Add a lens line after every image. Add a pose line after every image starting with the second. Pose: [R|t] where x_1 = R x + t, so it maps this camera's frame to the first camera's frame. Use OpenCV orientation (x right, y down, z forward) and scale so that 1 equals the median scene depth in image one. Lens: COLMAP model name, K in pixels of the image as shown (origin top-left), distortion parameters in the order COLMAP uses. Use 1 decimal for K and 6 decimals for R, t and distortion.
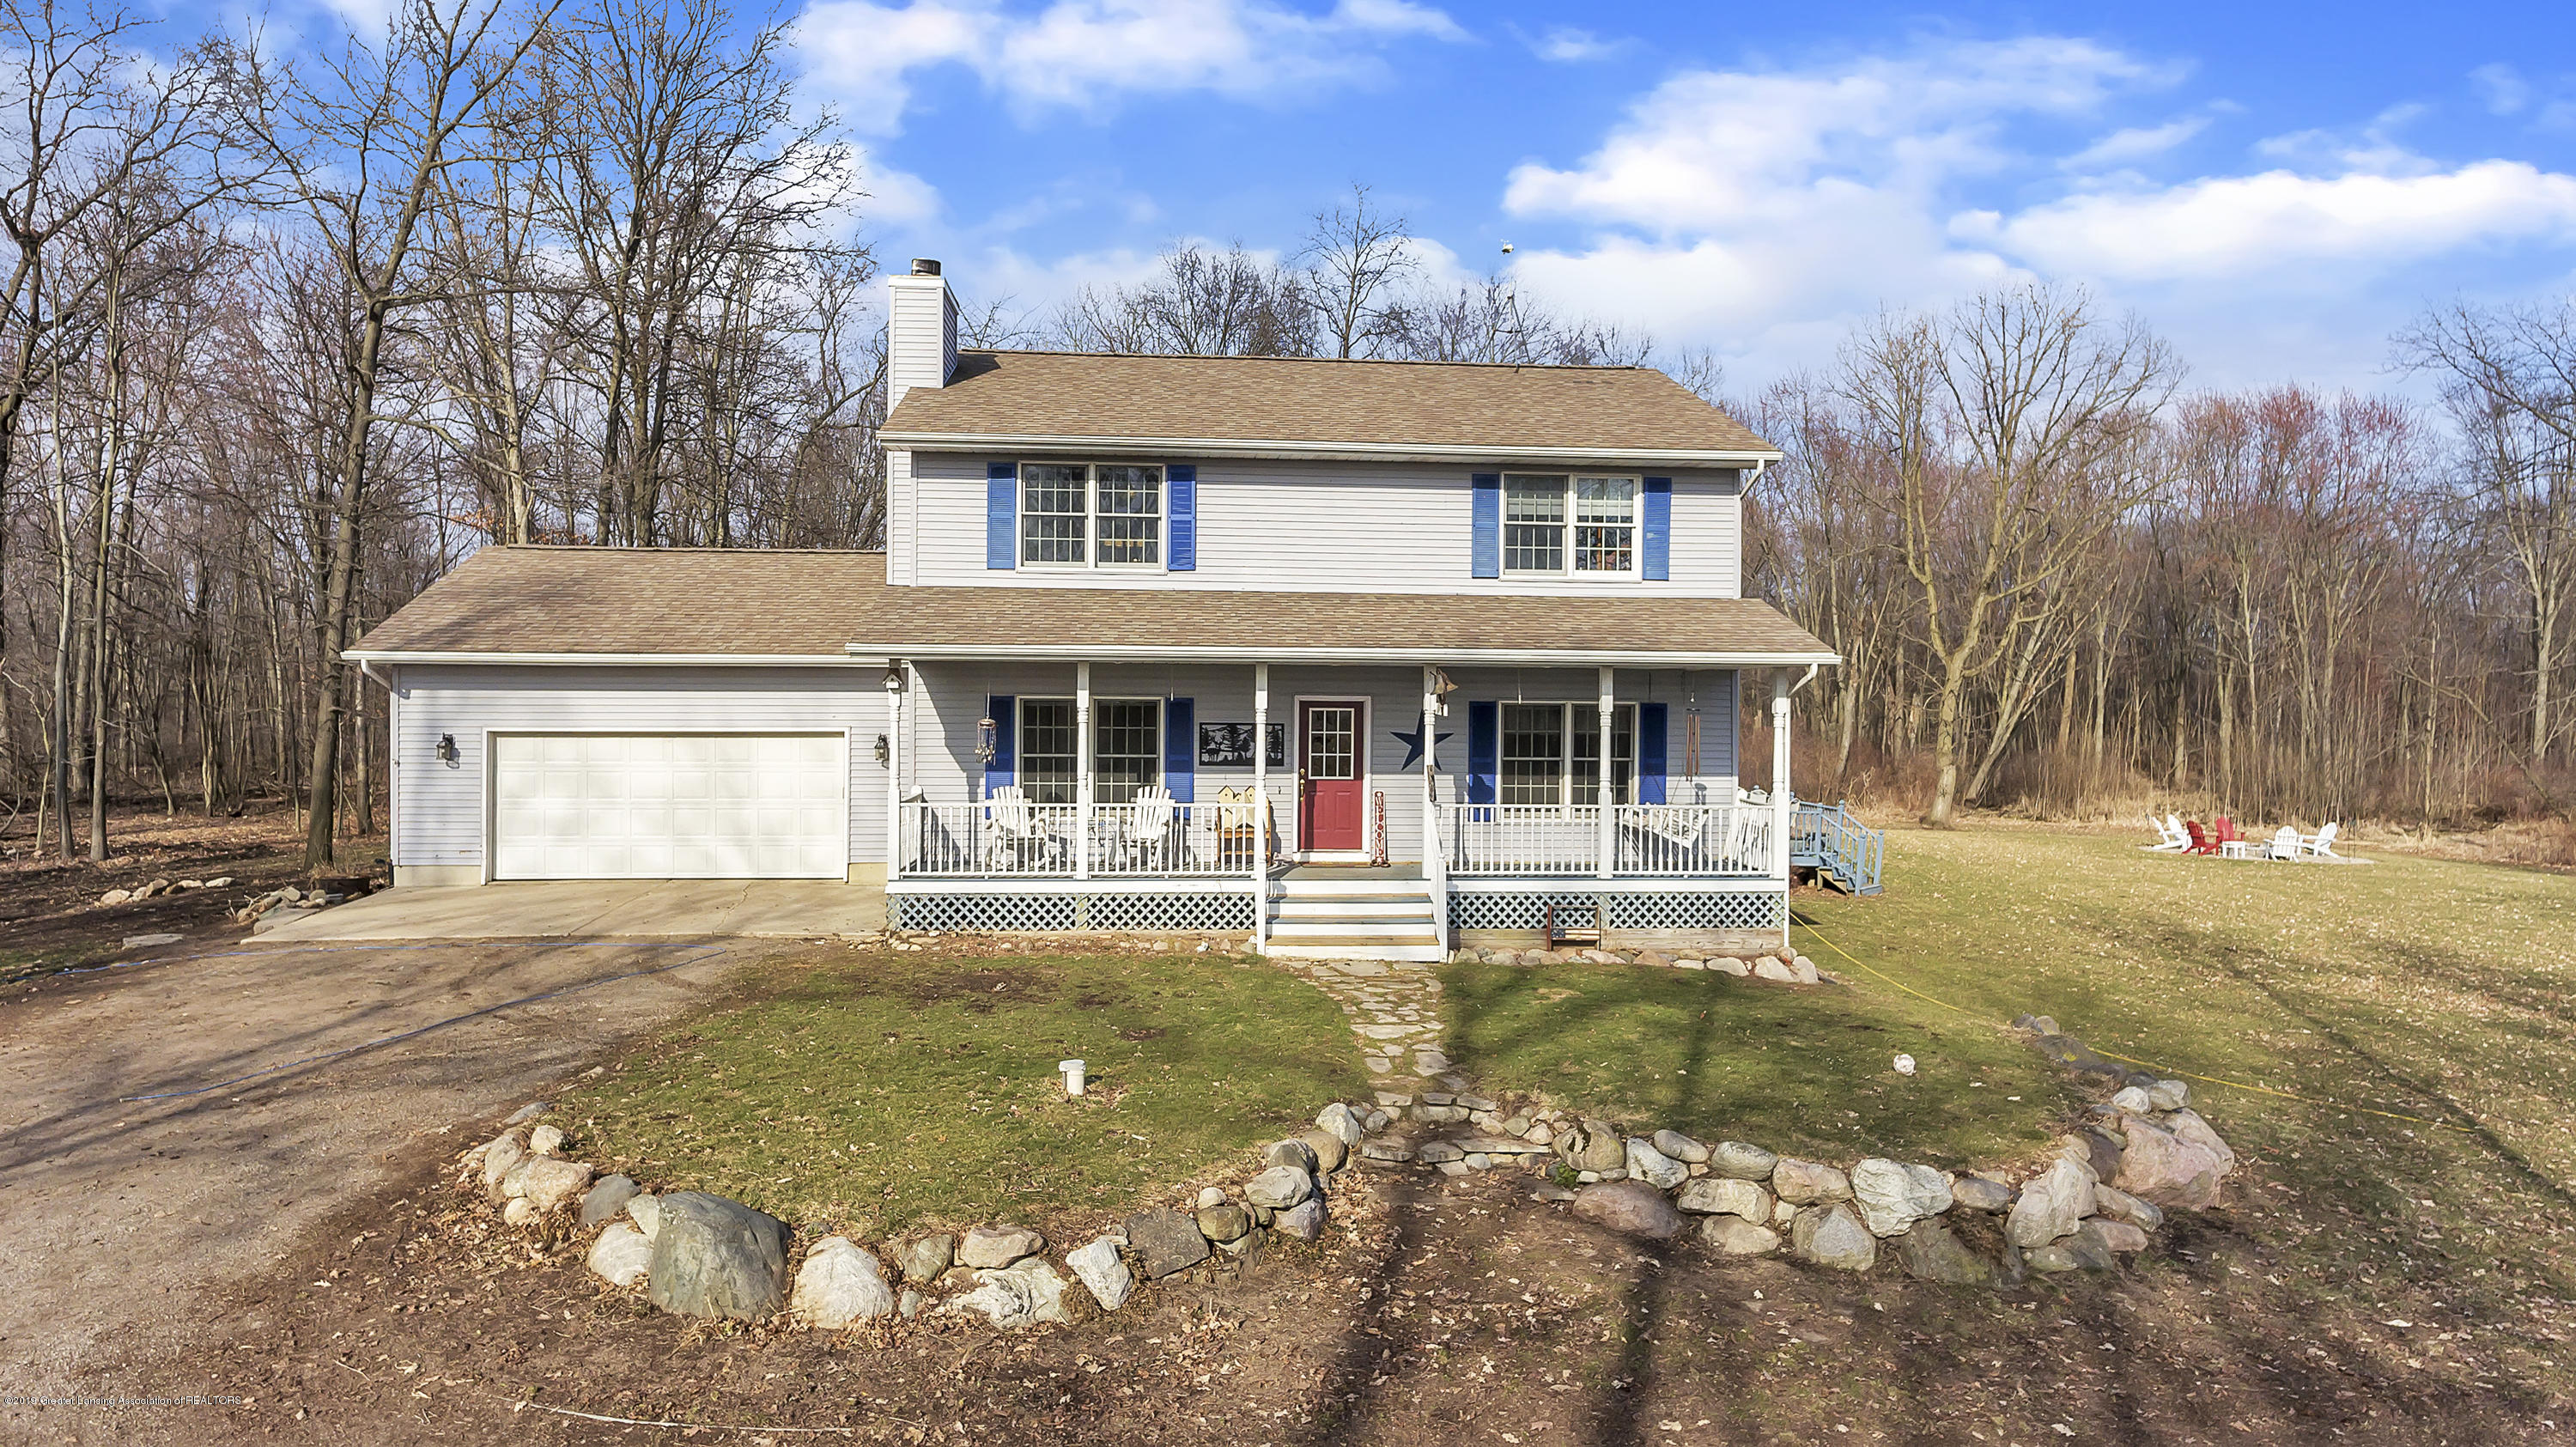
lens RADIAL K [[1584.5, 0, 1288.0], [0, 1584.5, 723.5], [0, 0, 1]] dist [0.001948, 0.000627]
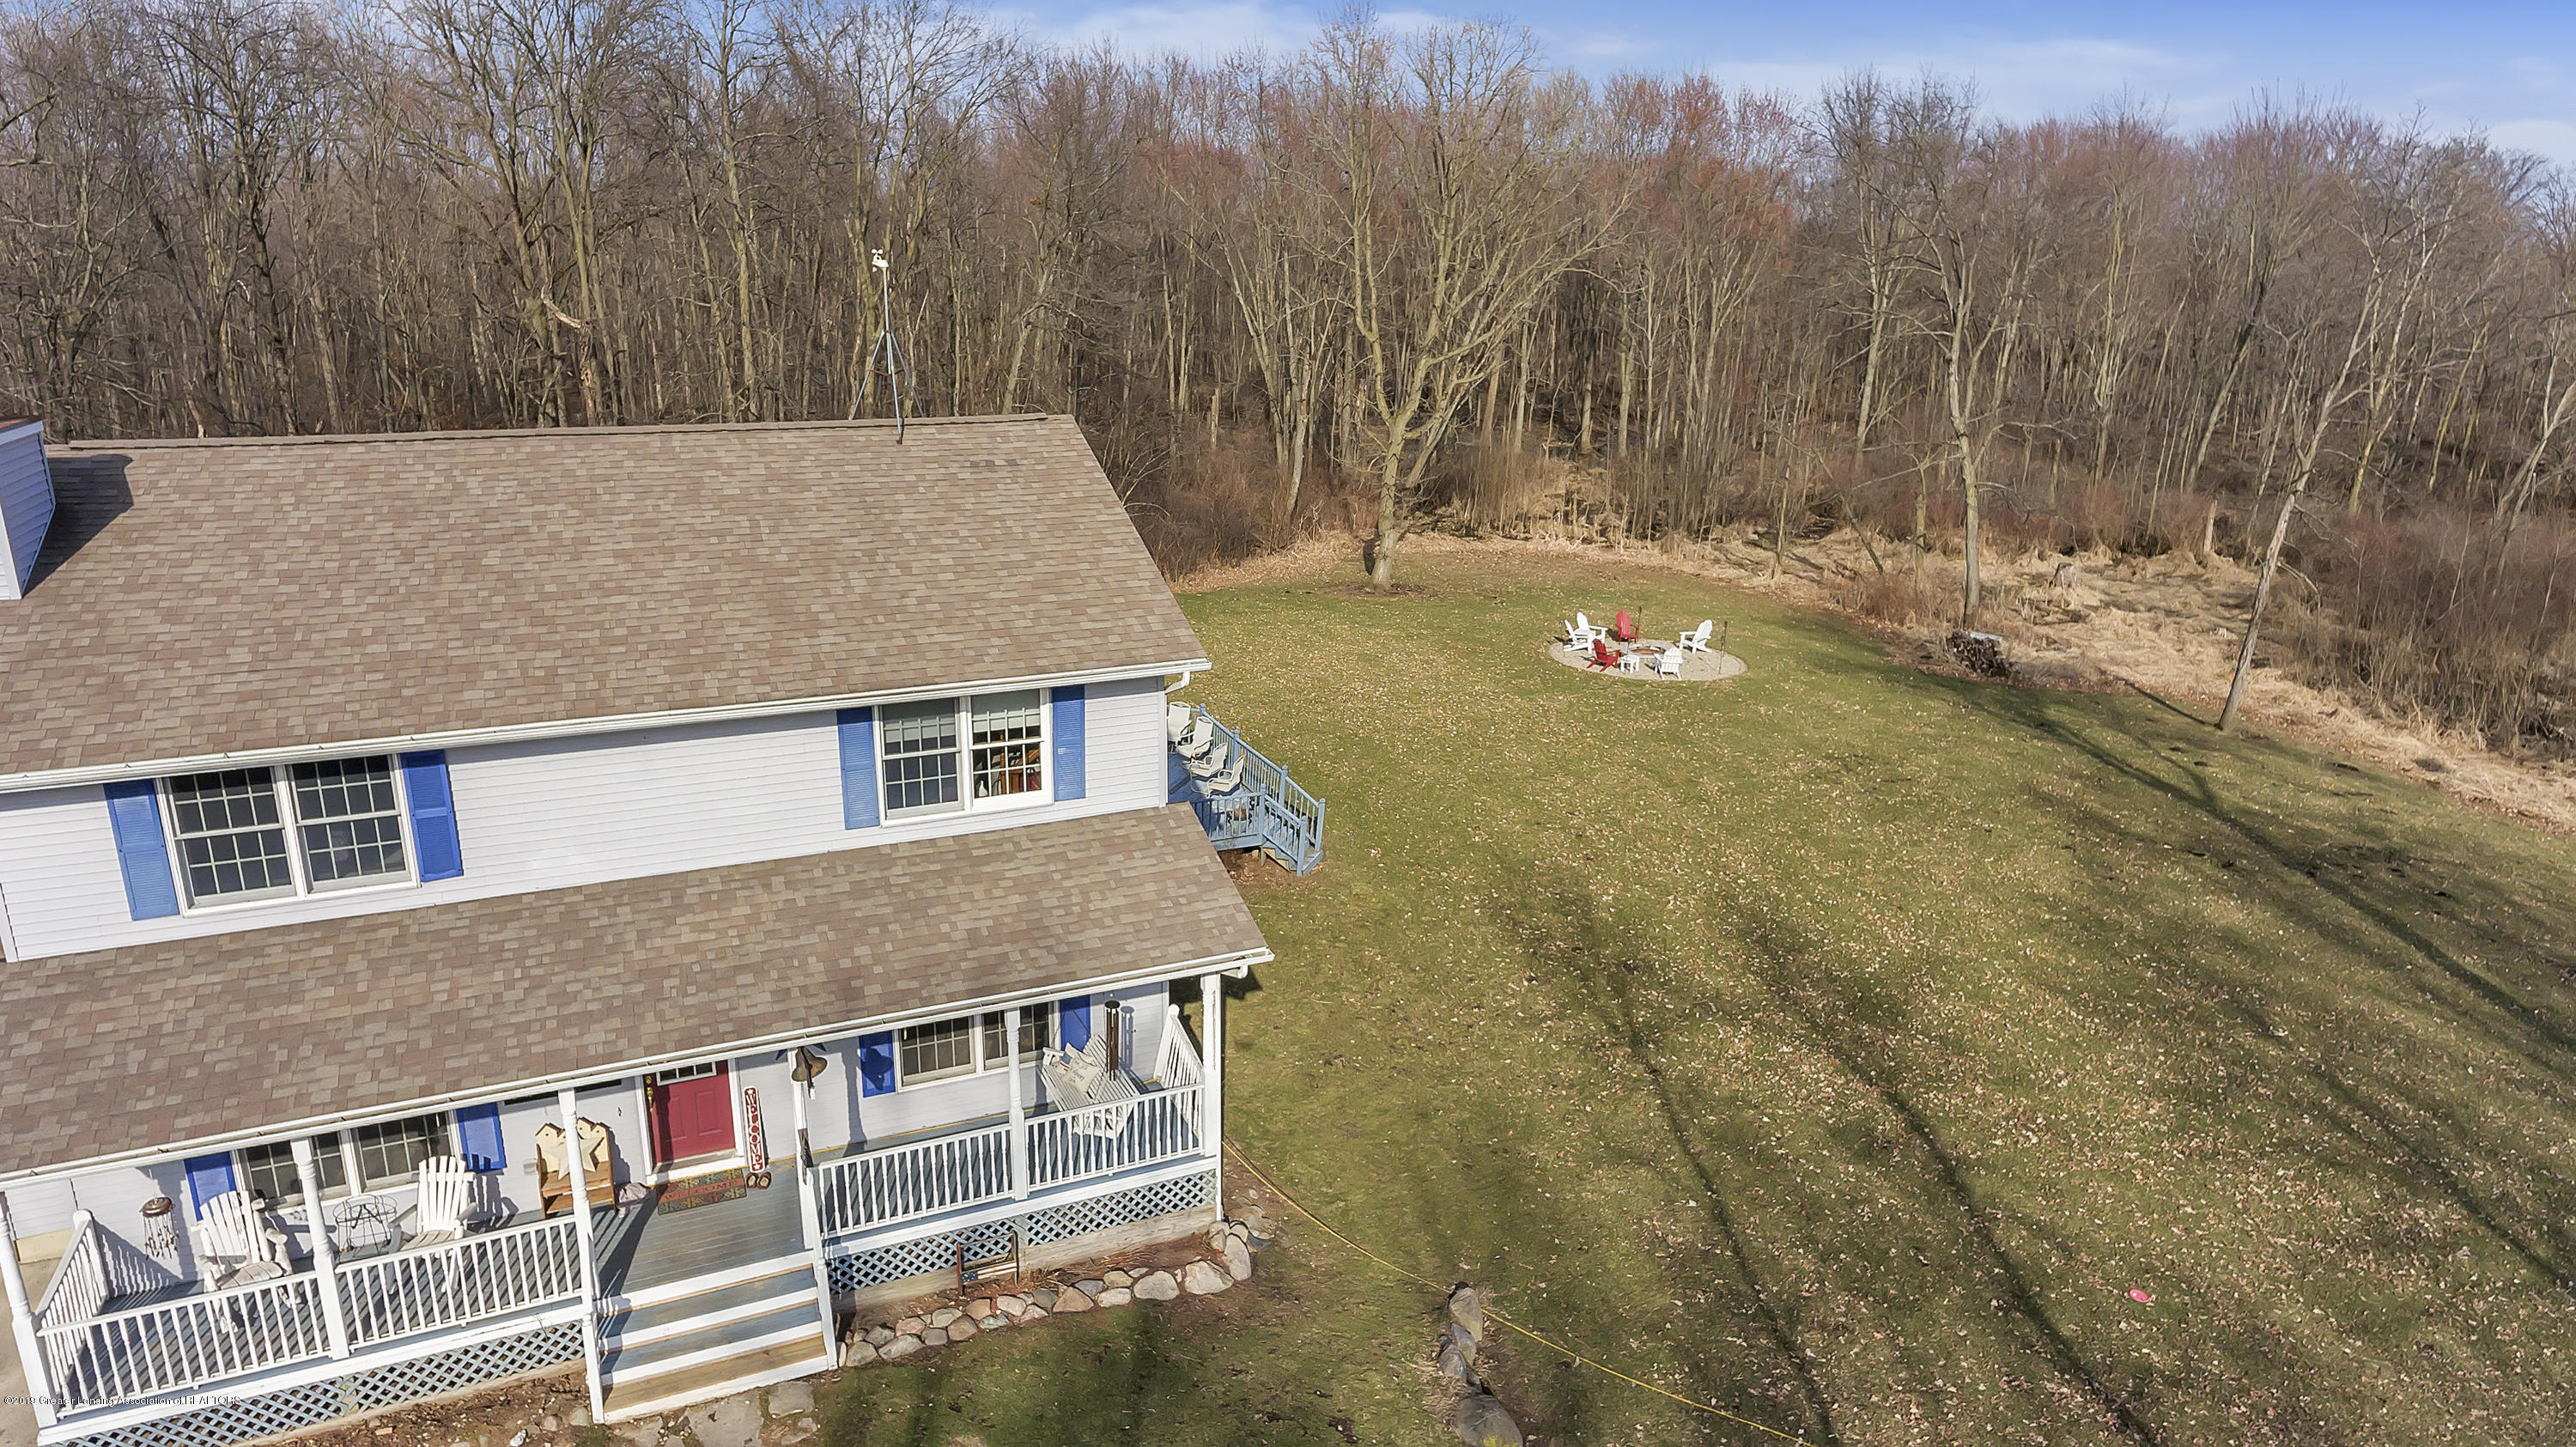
lens RADIAL K [[1532.8, 0, 1288.0], [0, 1532.8, 723.5], [0, 0, 1]] dist [0.000919, 0.001262]
pose [[0.946501, -0.089668, 0.309993, 0.091324], [-0.002122, 0.958869, 0.283842, -0.364950], [-0.322695, -0.269314, 0.907380, 0.225461]]
